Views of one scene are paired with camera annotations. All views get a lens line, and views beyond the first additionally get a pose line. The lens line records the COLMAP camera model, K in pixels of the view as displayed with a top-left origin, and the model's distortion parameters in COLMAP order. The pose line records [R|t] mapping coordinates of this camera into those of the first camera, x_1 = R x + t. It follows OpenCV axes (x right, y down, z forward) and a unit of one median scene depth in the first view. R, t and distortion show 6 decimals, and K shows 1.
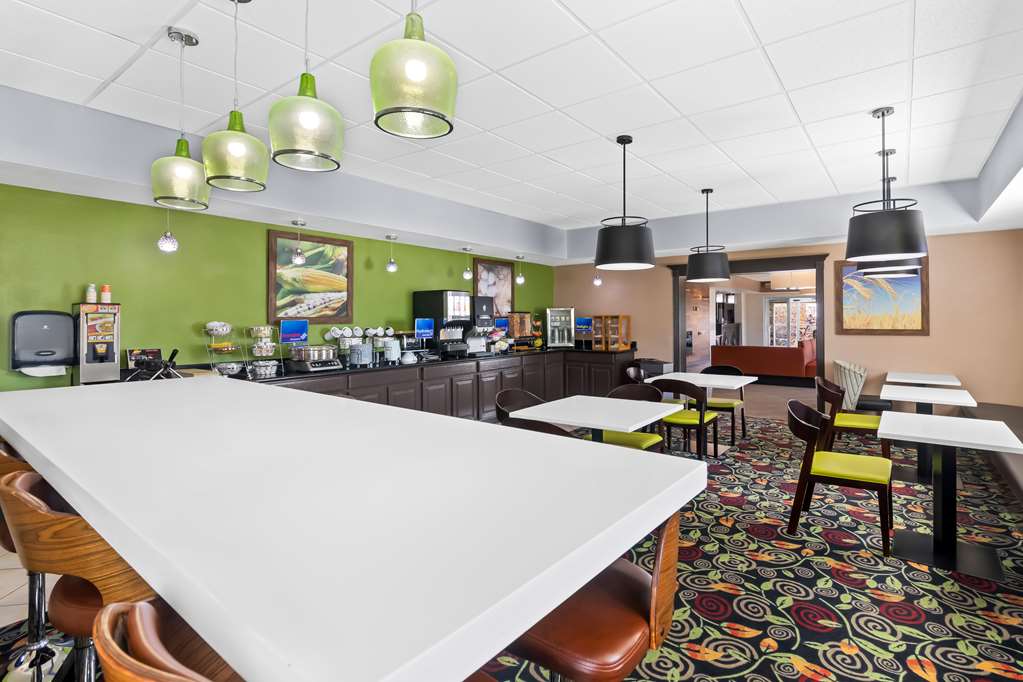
lens RADIAL K [[510.3, 0, 529.2], [0, 510.3, 317.3], [0, 0, 1]] dist [-0.002903, -0.001056]
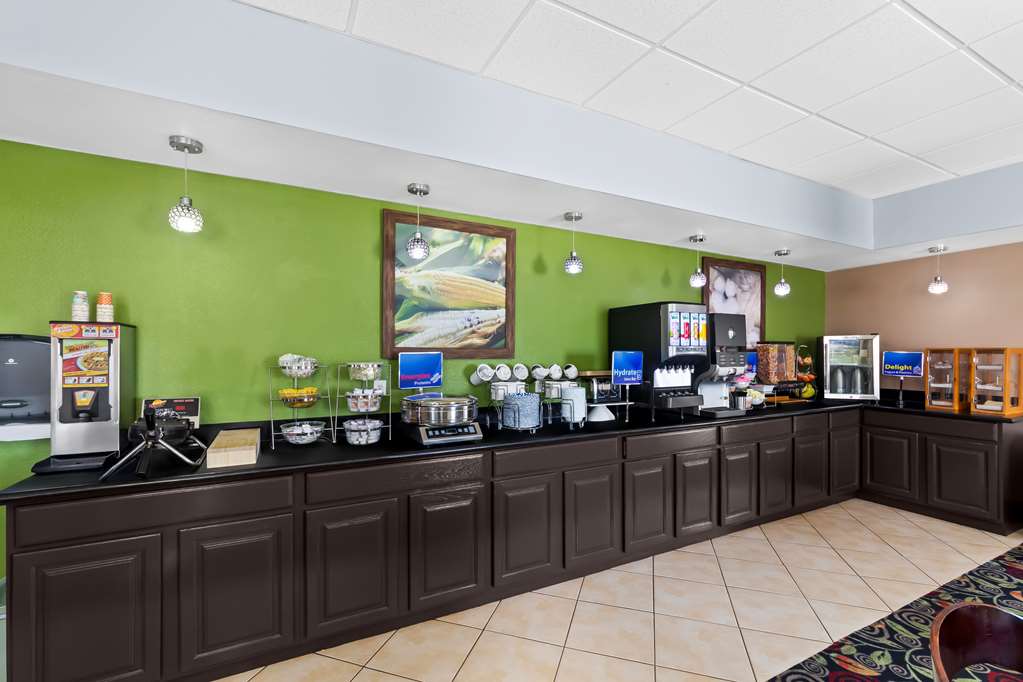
lens RADIAL K [[455.2, 0, 509.3], [0, 455.2, 348.4], [0, 0, 1]] dist [-0.002307, 0.000001]
pose [[0.908692, 0.004880, -0.417439, -0.109568], [-0.006189, 0.999979, -0.001782, 0.000692], [0.417421, 0.004203, 0.908703, 0.463189]]
